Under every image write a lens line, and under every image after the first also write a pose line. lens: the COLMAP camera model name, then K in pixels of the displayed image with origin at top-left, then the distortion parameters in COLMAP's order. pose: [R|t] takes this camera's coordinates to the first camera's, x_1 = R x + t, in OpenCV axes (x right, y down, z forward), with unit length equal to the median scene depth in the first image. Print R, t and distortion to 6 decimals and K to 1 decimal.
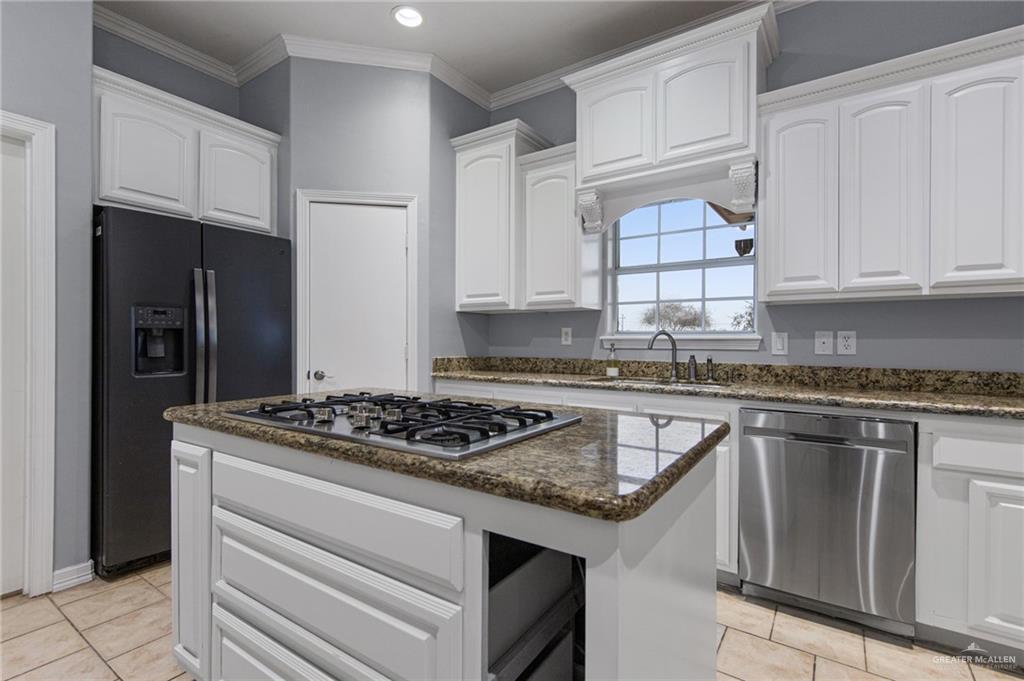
lens RADIAL K [[469.8, 0, 516.7], [0, 469.8, 339.3], [0, 0, 1]] dist [0.000474, 0.000352]
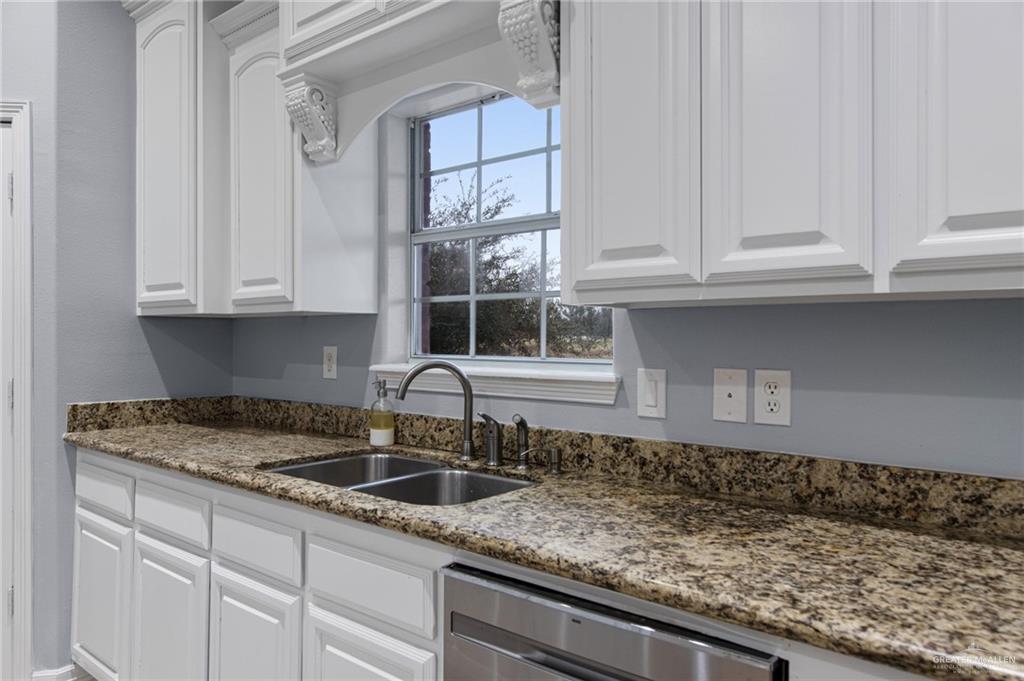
lens RADIAL K [[685.6, 0, 508.1], [0, 685.6, 335.7], [0, 0, 1]] dist [0.001036, 0.001768]
pose [[0.997014, -0.002290, -0.077182, 0.456638], [0.002354, 0.999997, 0.000732, -0.045674], [0.077180, -0.000911, 0.997017, 0.311783]]
